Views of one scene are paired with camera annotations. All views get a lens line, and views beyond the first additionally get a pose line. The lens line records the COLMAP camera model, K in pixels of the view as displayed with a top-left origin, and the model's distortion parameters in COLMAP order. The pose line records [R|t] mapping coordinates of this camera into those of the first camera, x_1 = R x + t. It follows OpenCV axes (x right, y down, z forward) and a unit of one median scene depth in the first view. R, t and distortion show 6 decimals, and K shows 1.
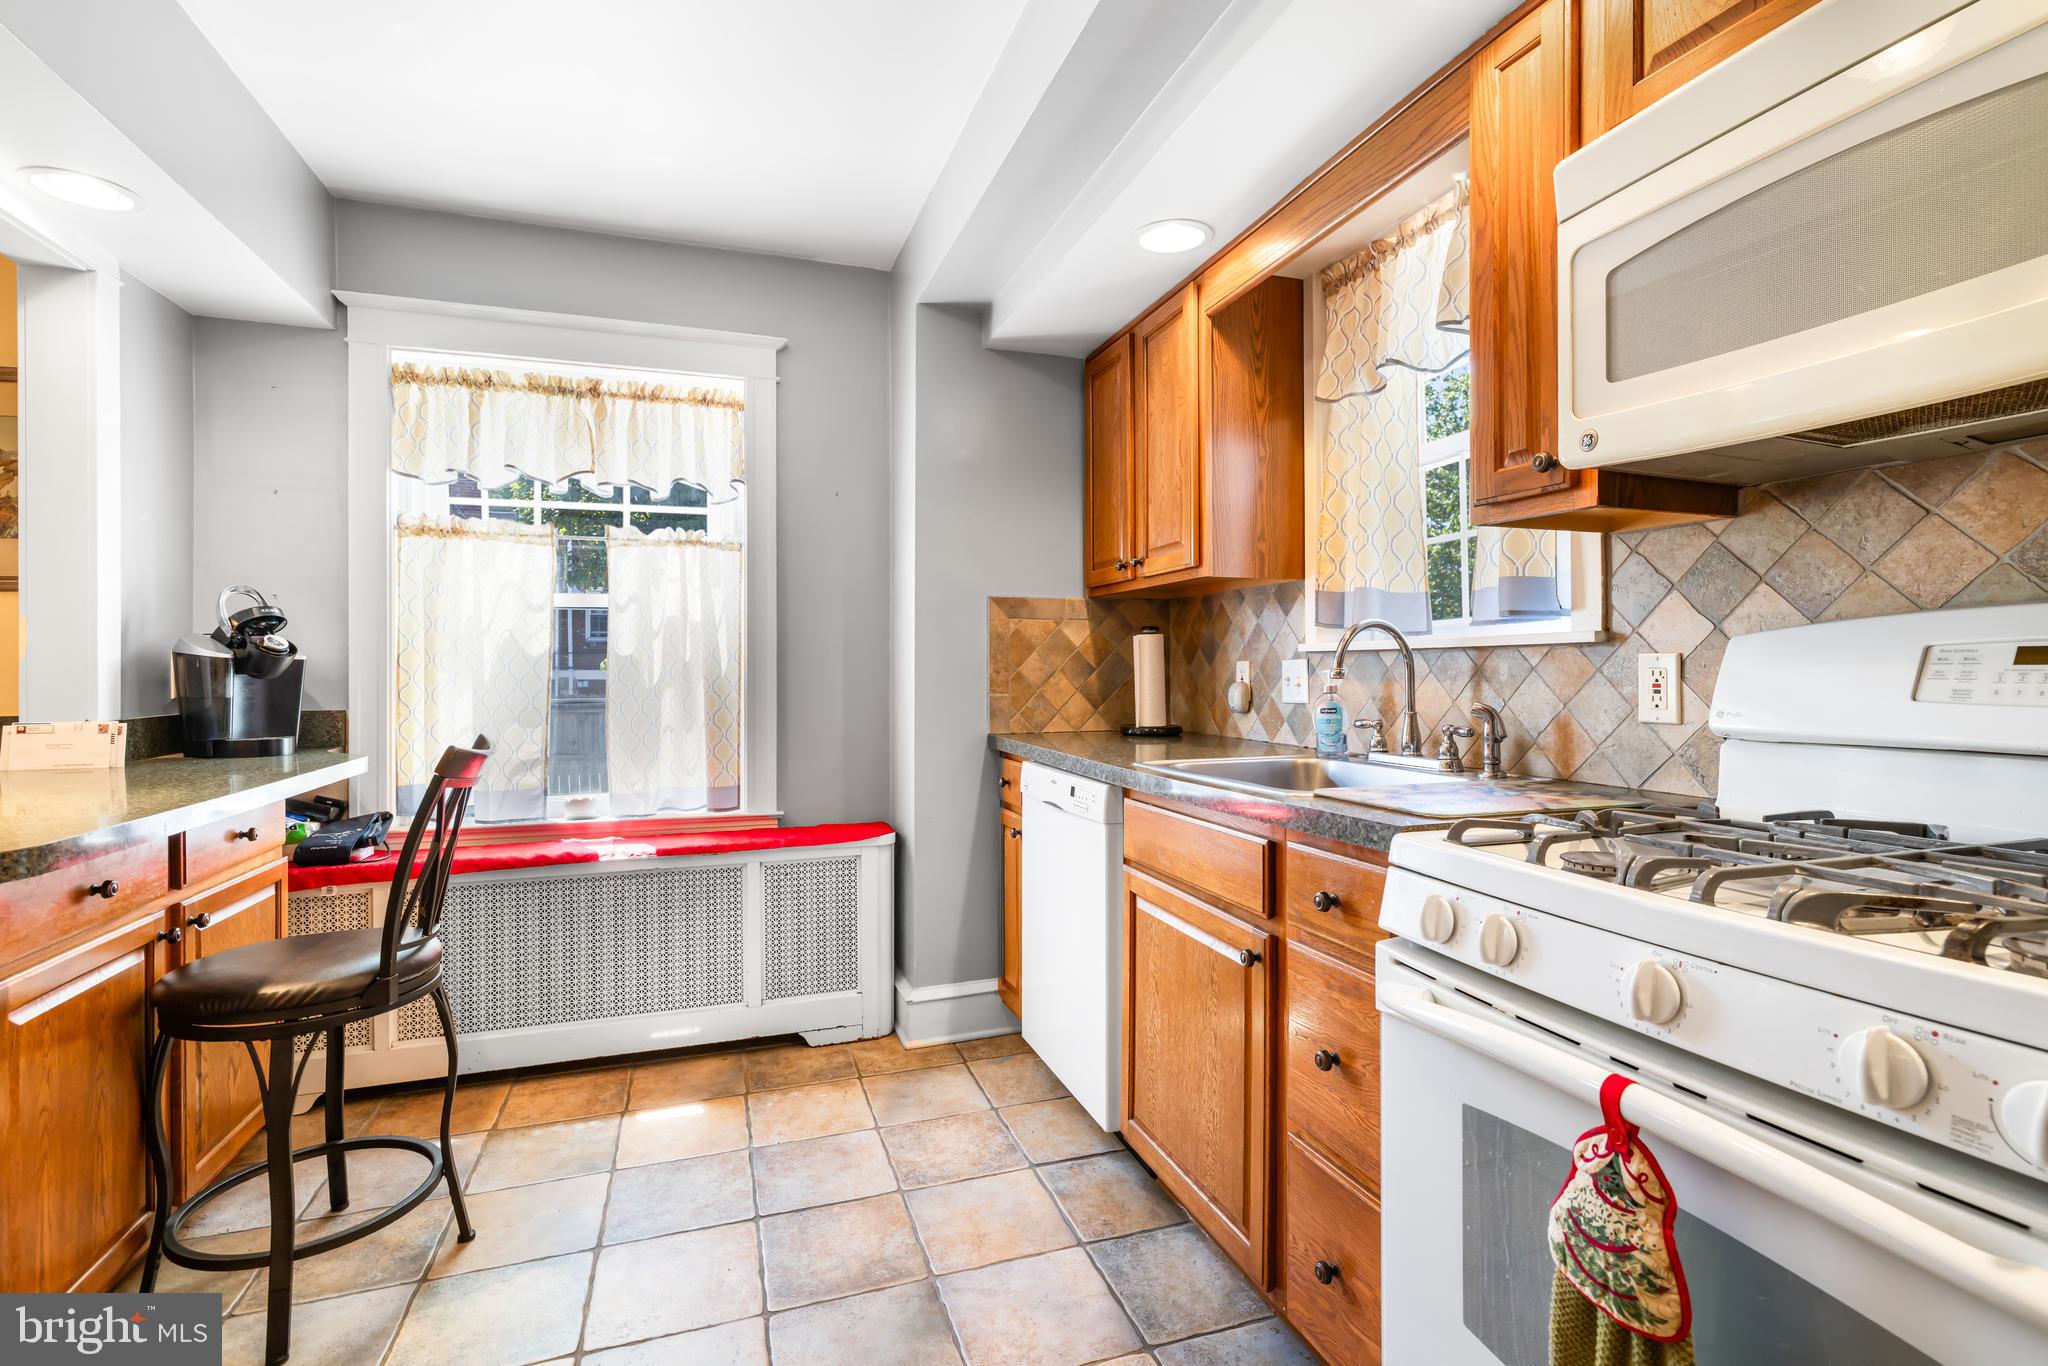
lens RADIAL K [[941.7, 0, 1024.9], [0, 941.7, 669.6], [0, 0, 1]] dist [-0.000369, -0.000076]
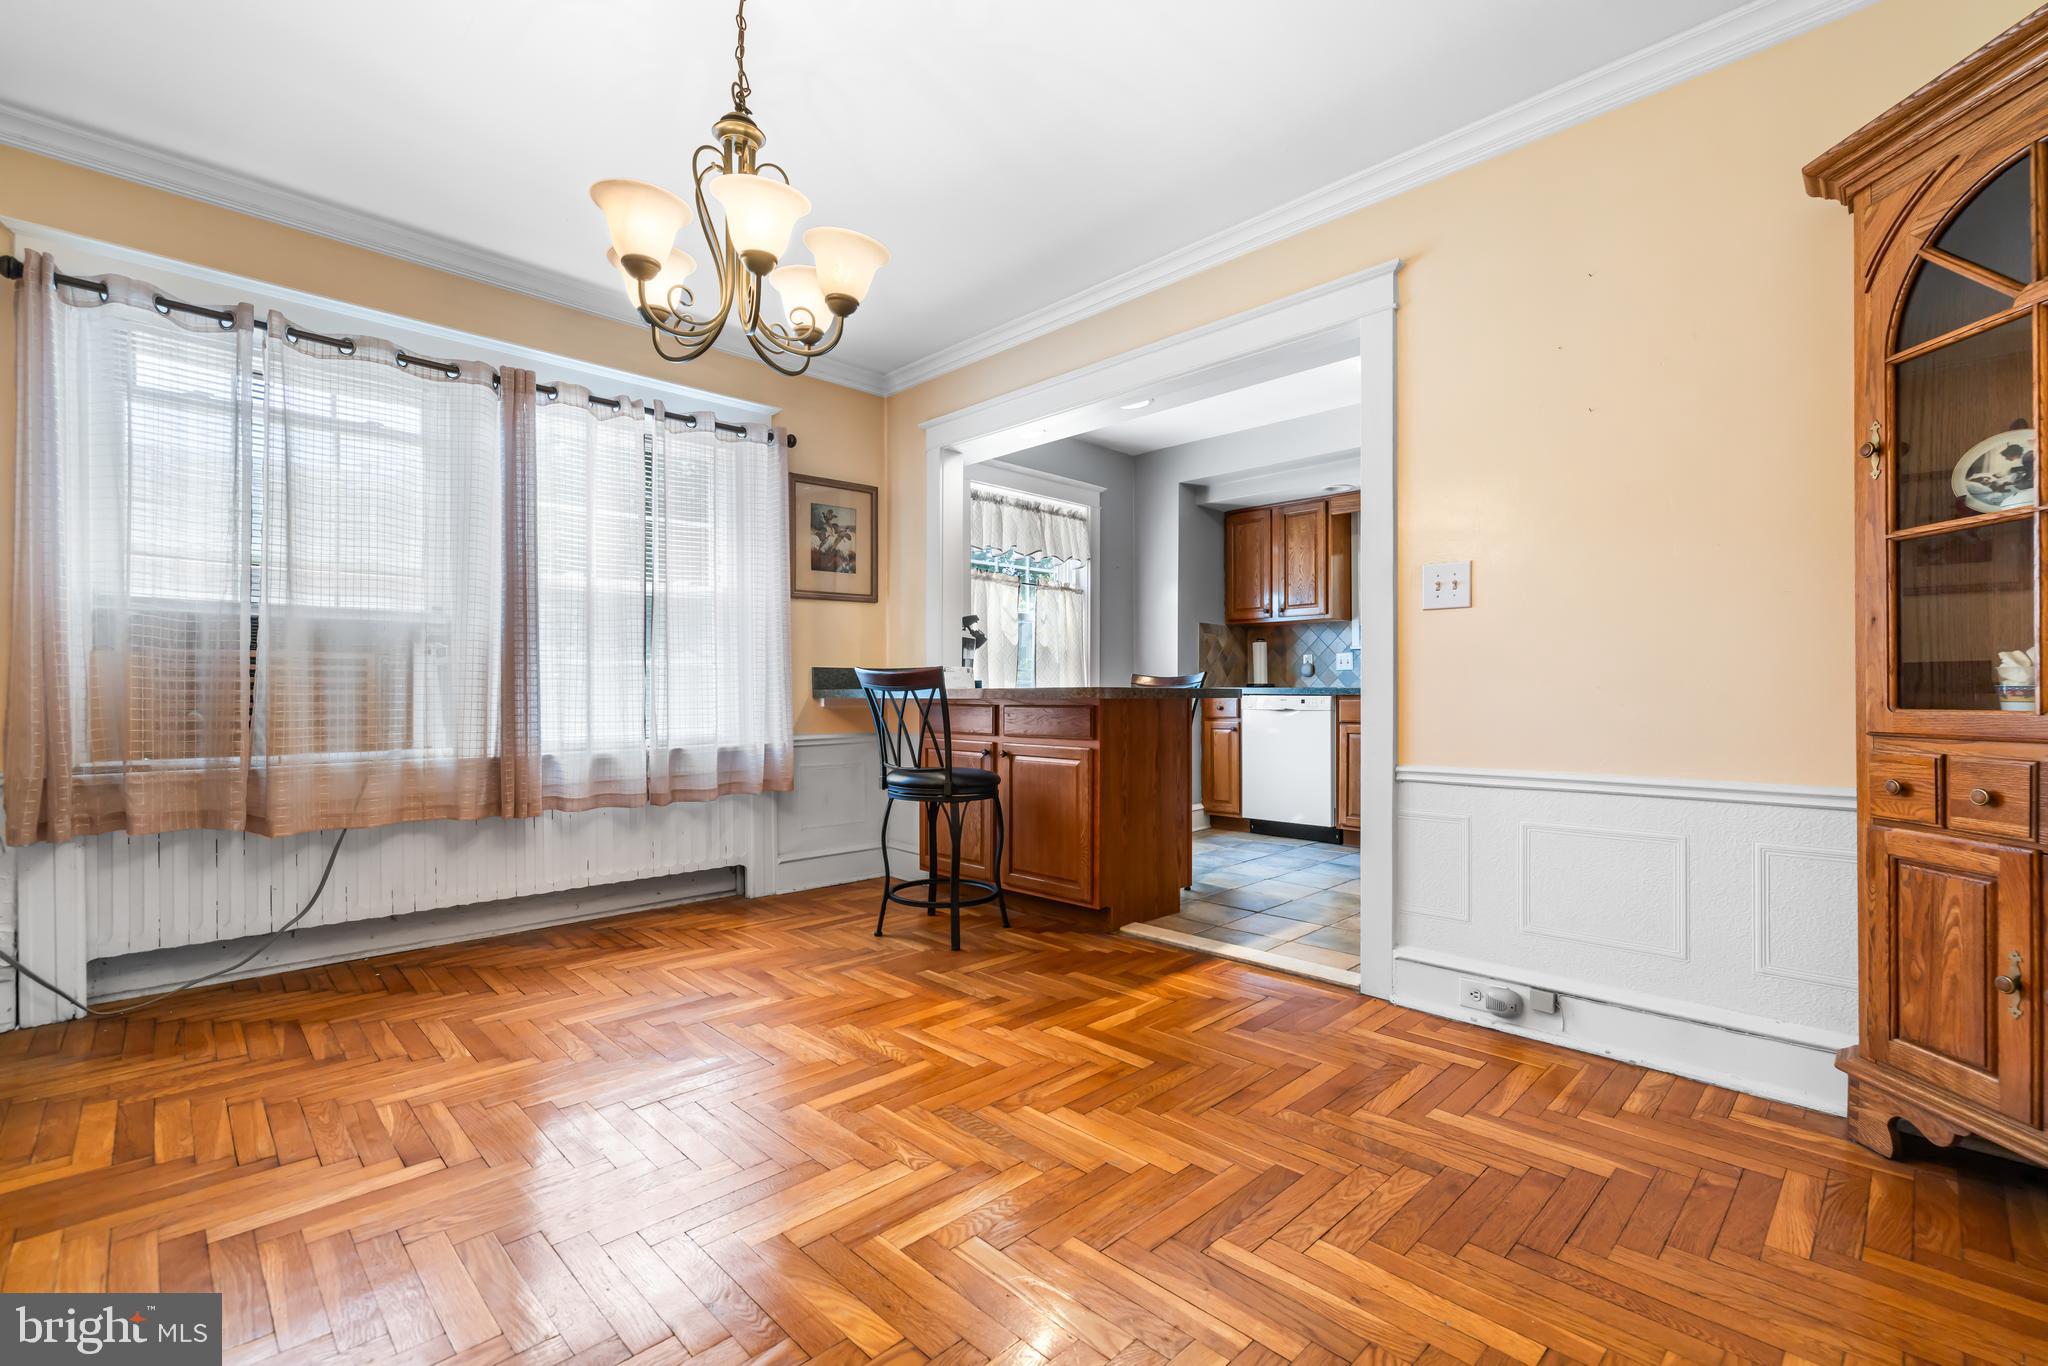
lens RADIAL K [[891.3, 0, 1017.7], [0, 891.3, 692.8], [0, 0, 1]] dist [0.020207, 0.000137]
pose [[0.900033, 0.004946, 0.435793, -1.317924], [-0.004082, 0.999987, -0.002920, 0.092007], [-0.435802, 0.000850, 0.900042, -0.652560]]
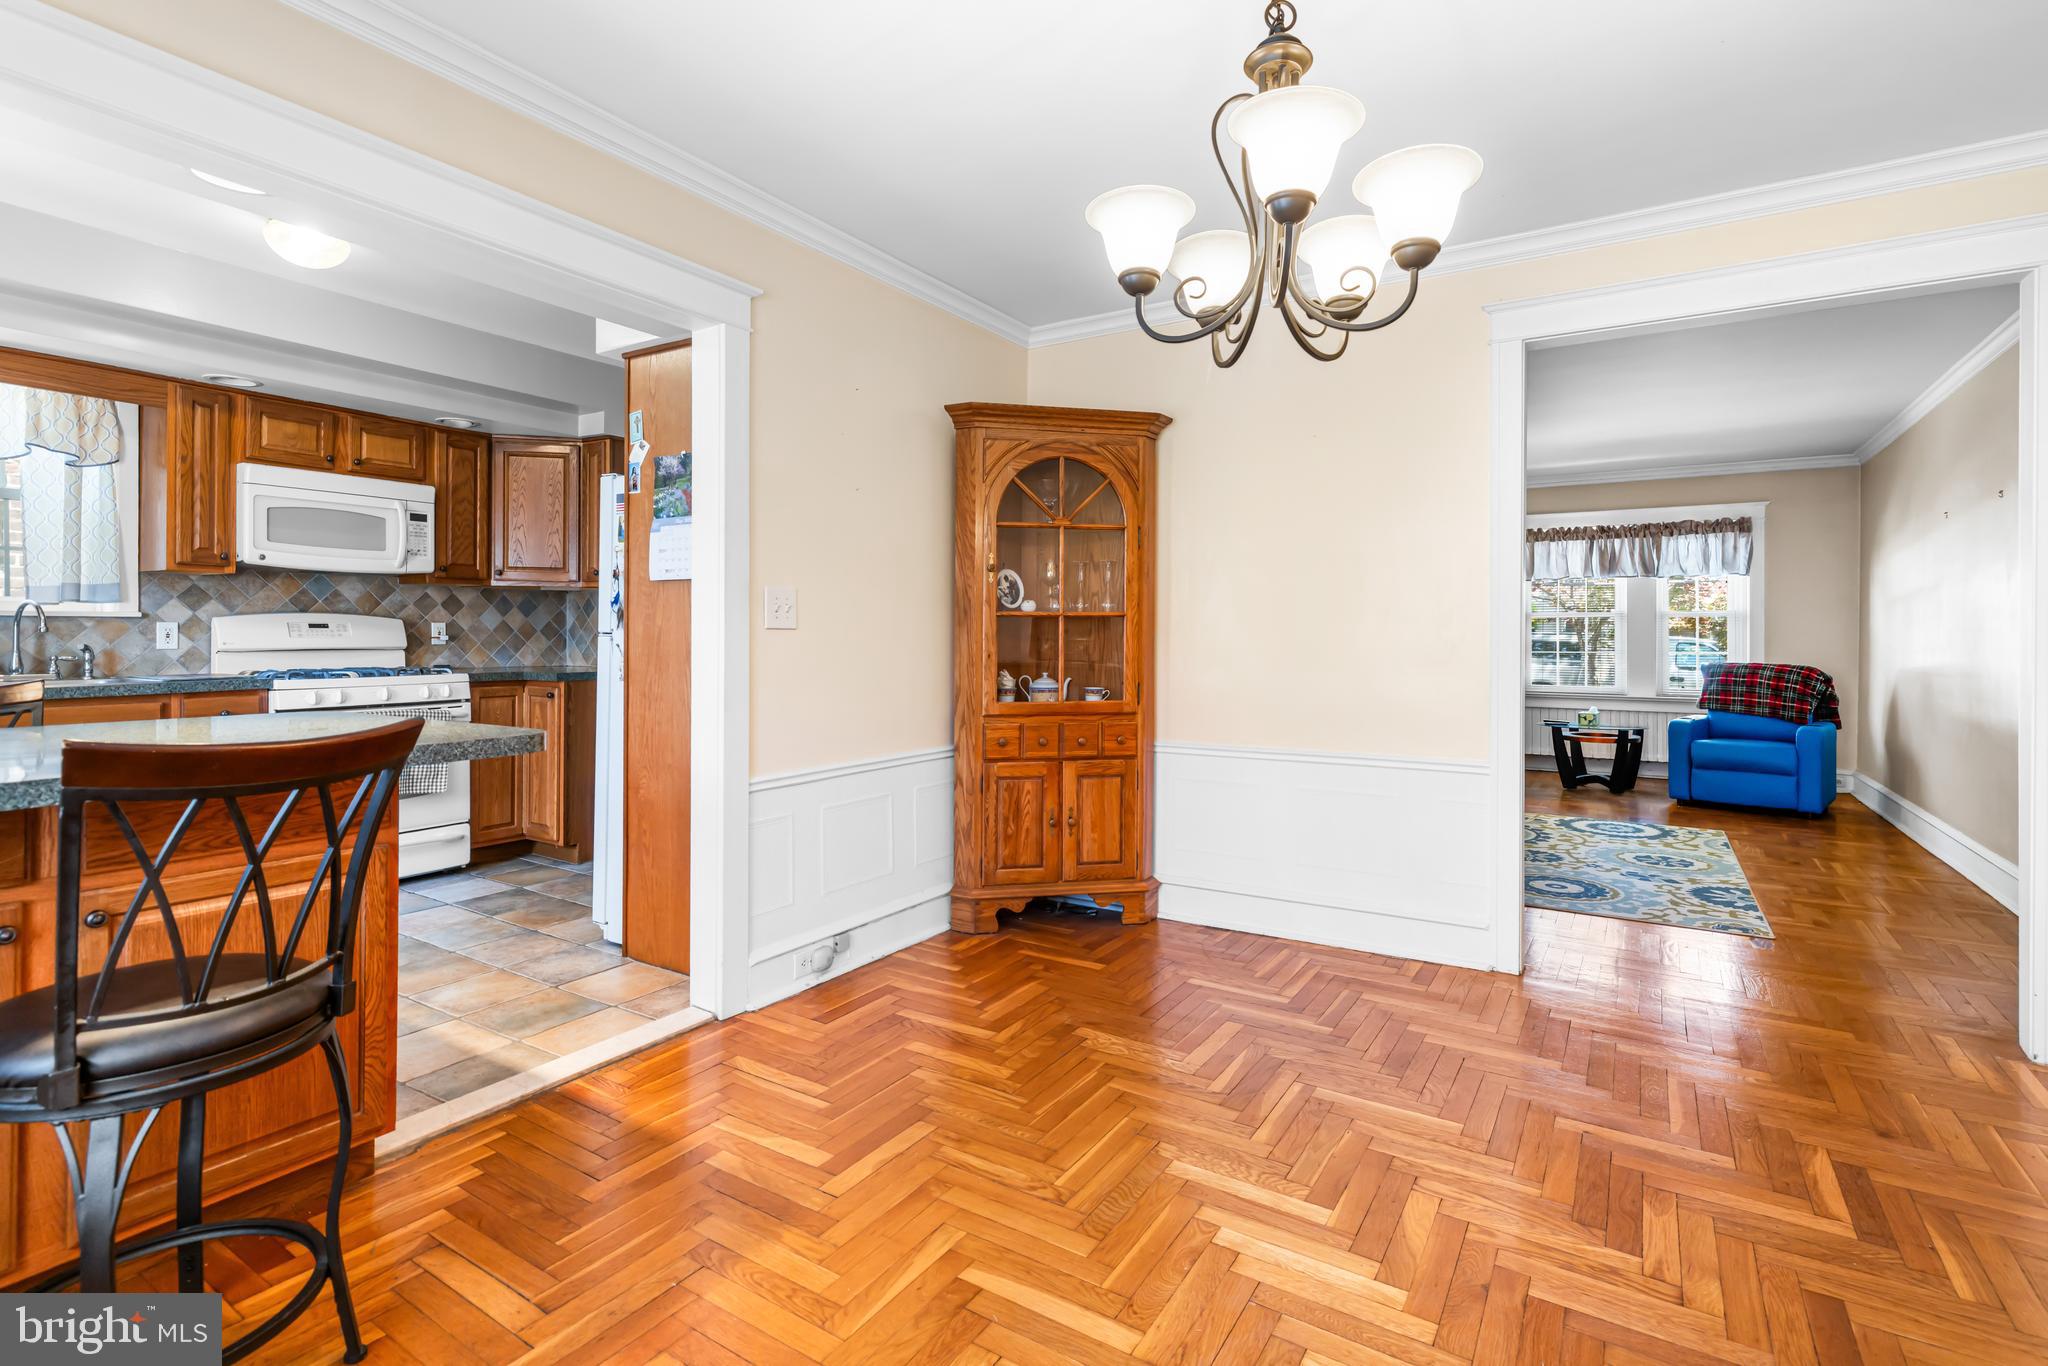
lens RADIAL K [[976.8, 0, 1016.6], [0, 976.8, 636.4], [0, 0, 1]] dist [0.001388, 0.000075]
pose [[-0.622808, 0.002366, 0.782371, -1.551457], [-0.002170, 0.999986, -0.004752, 0.015570], [-0.782371, -0.004657, -0.622795, 0.458436]]
